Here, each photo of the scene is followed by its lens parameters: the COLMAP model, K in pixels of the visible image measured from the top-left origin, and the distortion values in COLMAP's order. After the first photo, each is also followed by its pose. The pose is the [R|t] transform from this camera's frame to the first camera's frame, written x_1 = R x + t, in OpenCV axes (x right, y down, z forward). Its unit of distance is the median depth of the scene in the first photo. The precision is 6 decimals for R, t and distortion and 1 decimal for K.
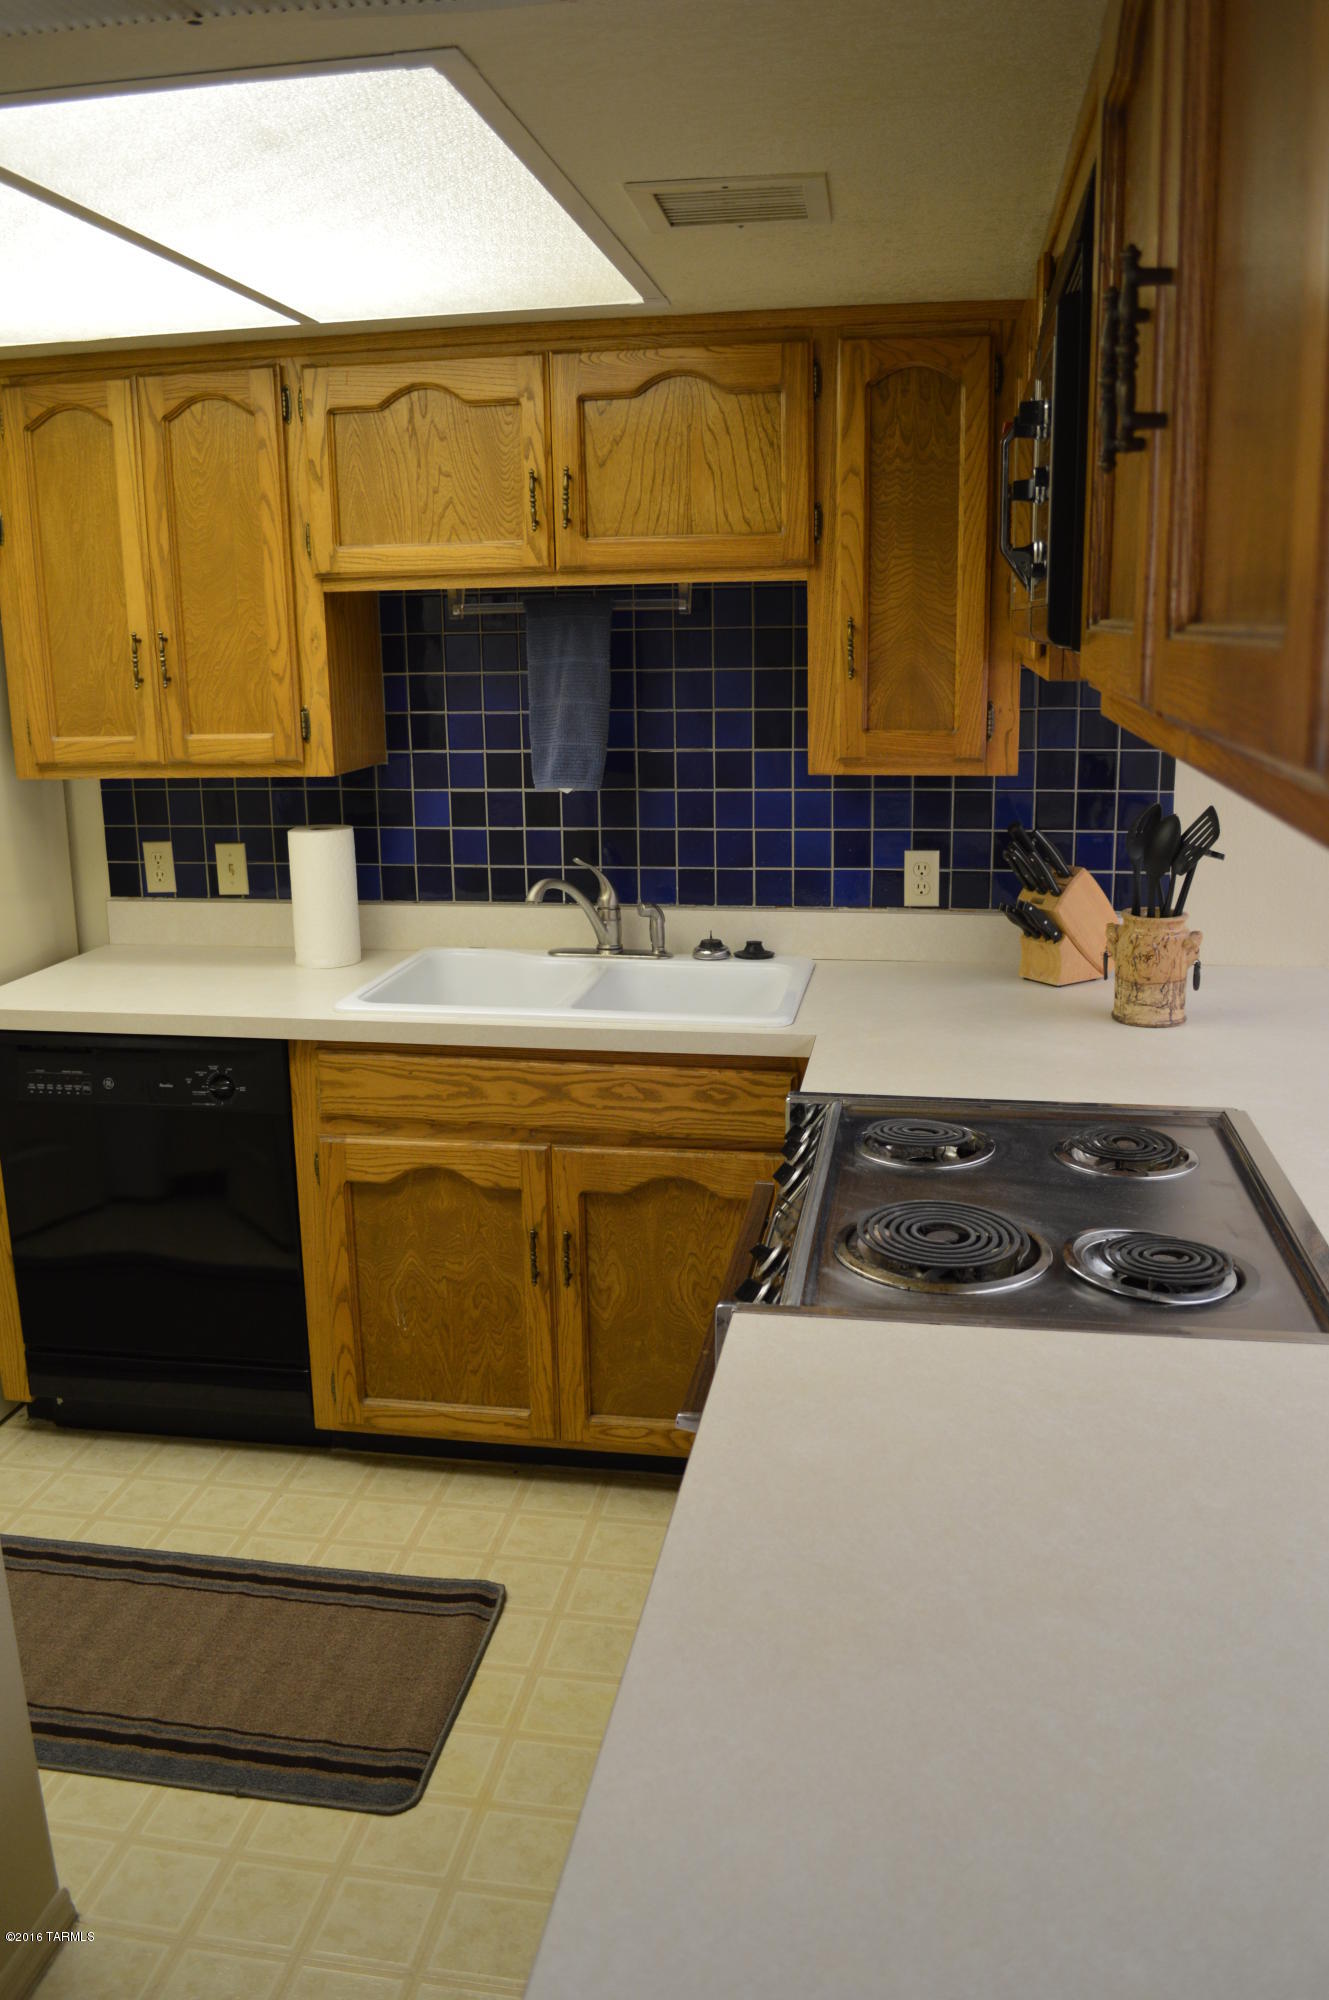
lens RADIAL K [[1622.1, 0, 663.5], [0, 1622.1, 1002.2], [0, 0, 1]] dist [-0.067979, -0.000466]
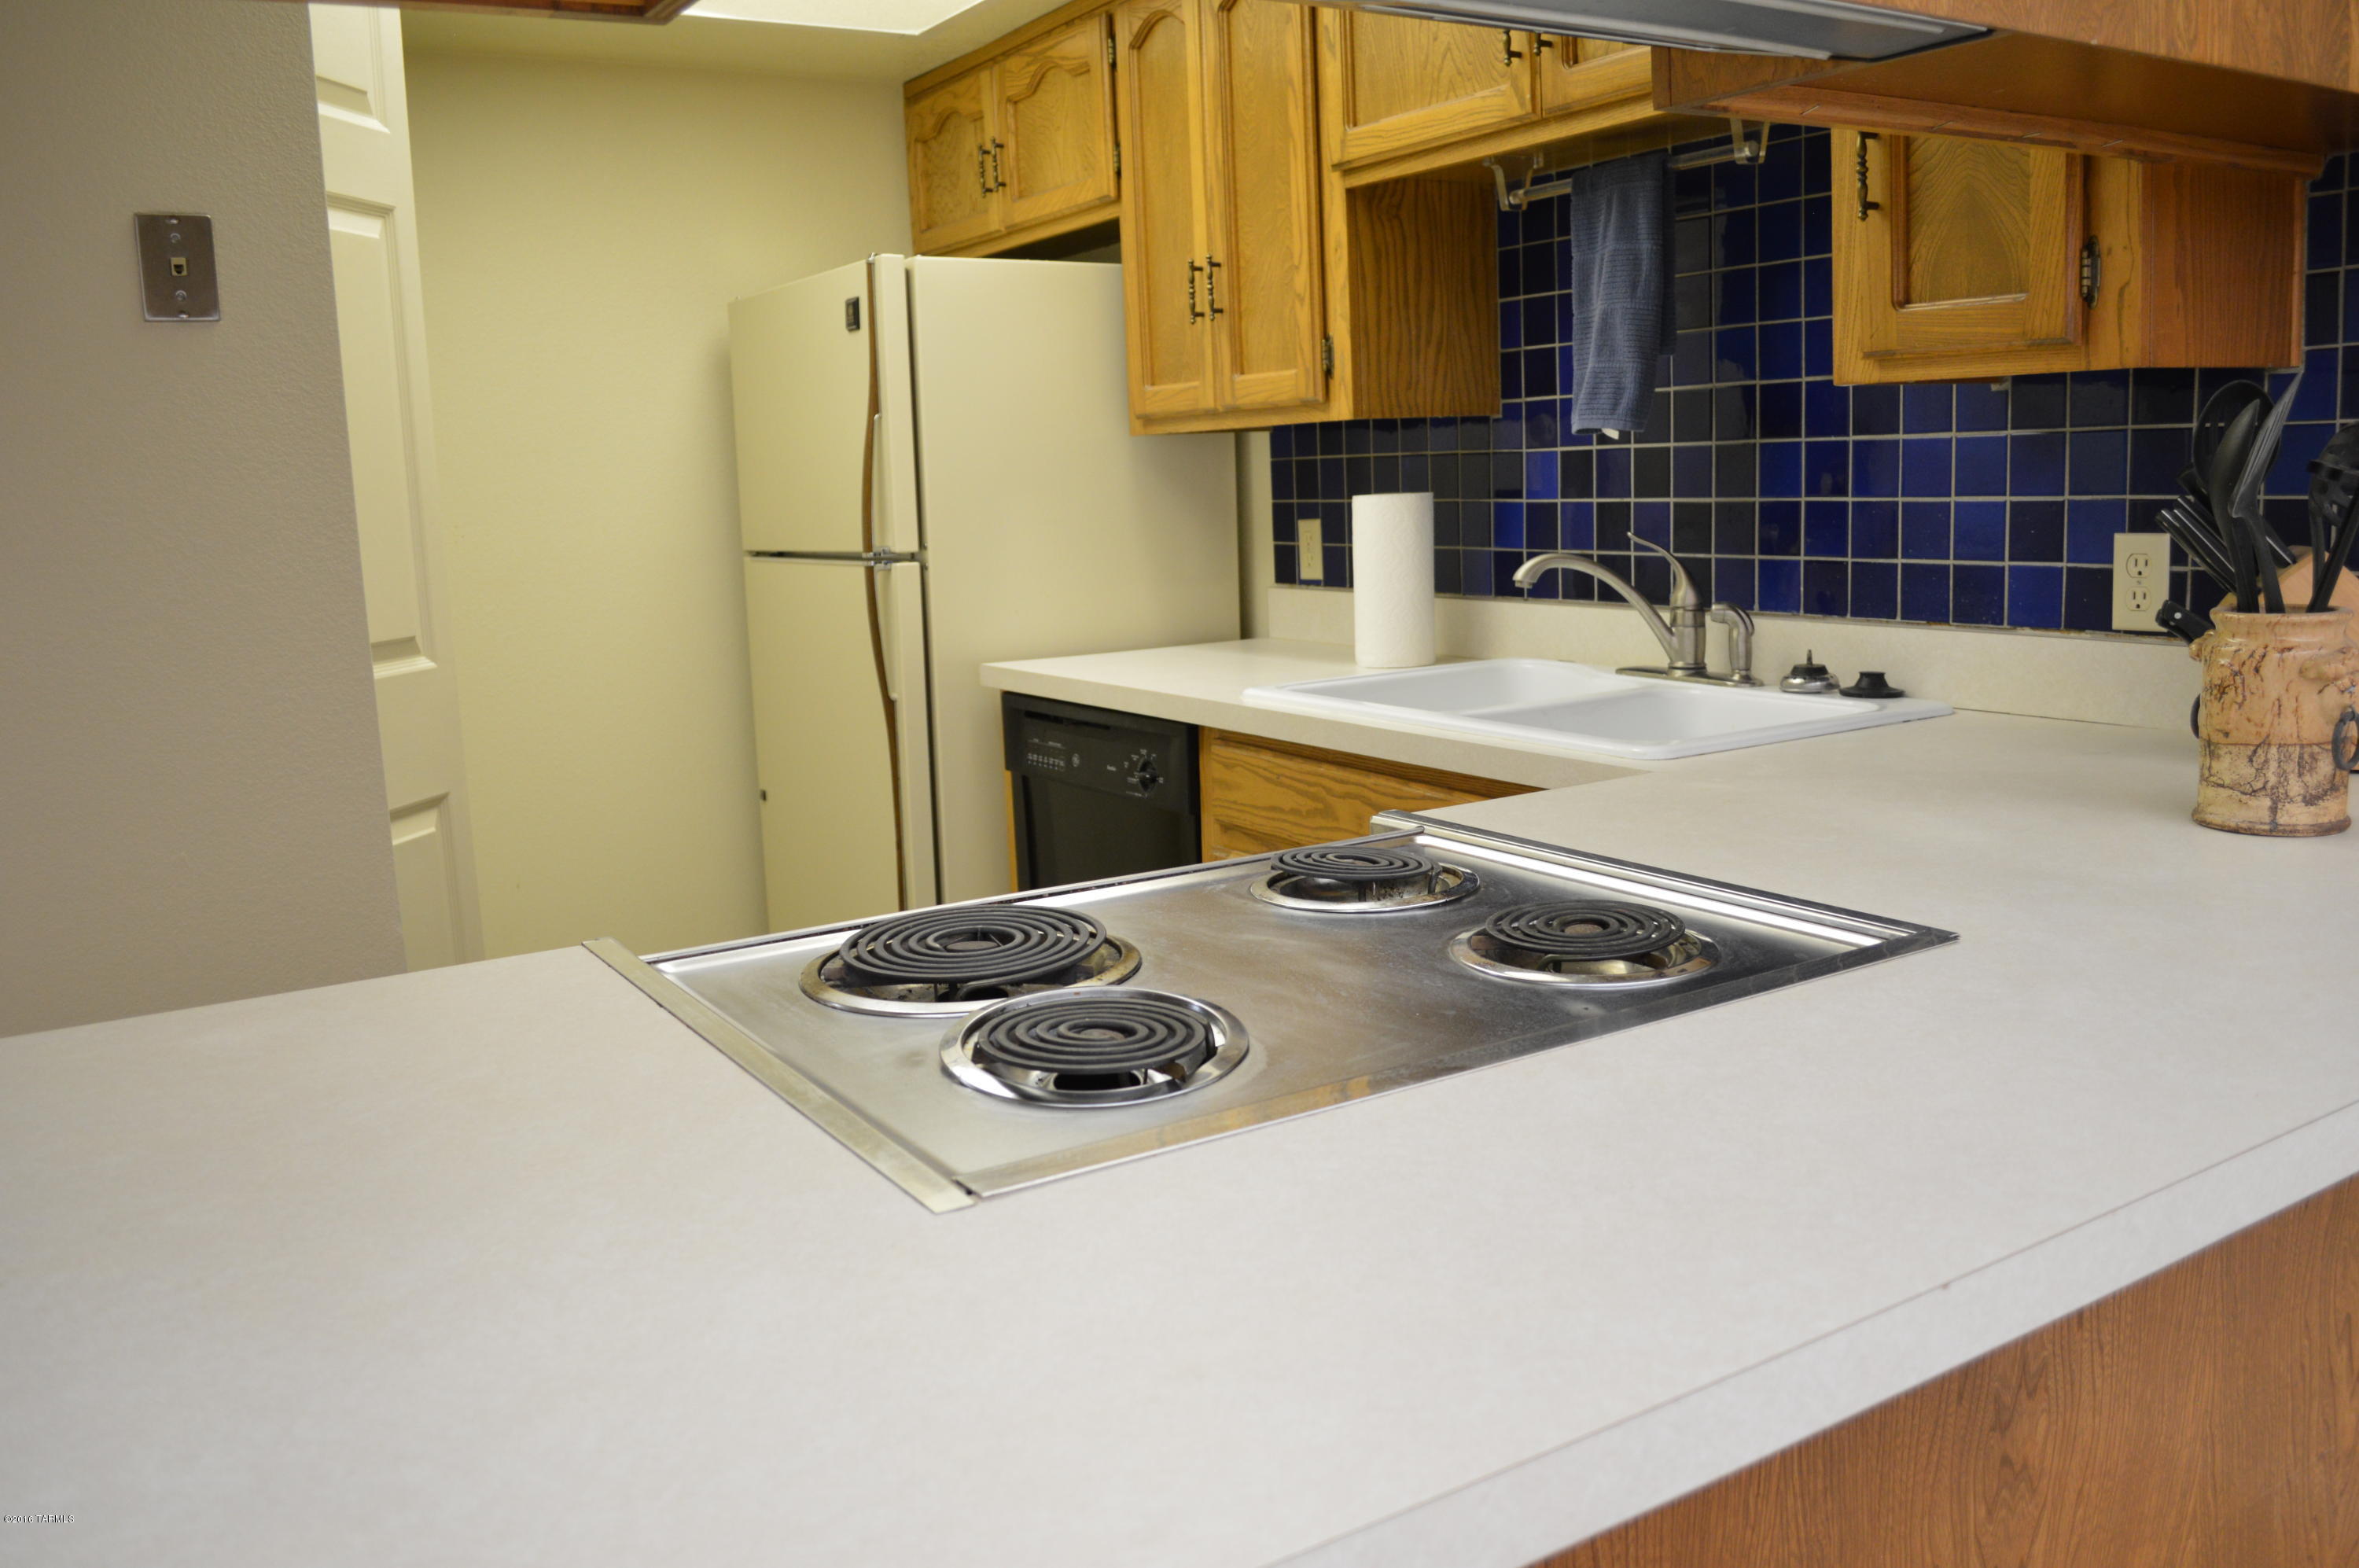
lens RADIAL K [[1913.3, 0, 1183.7], [0, 1913.3, 788.5], [0, 0, 1]] dist [-0.067979, -0.000466]
pose [[0.664150, 0.113087, -0.738997, 0.456117], [-0.143708, 0.989370, 0.022249, 0.032047], [0.733657, 0.091423, 0.673341, 0.316529]]
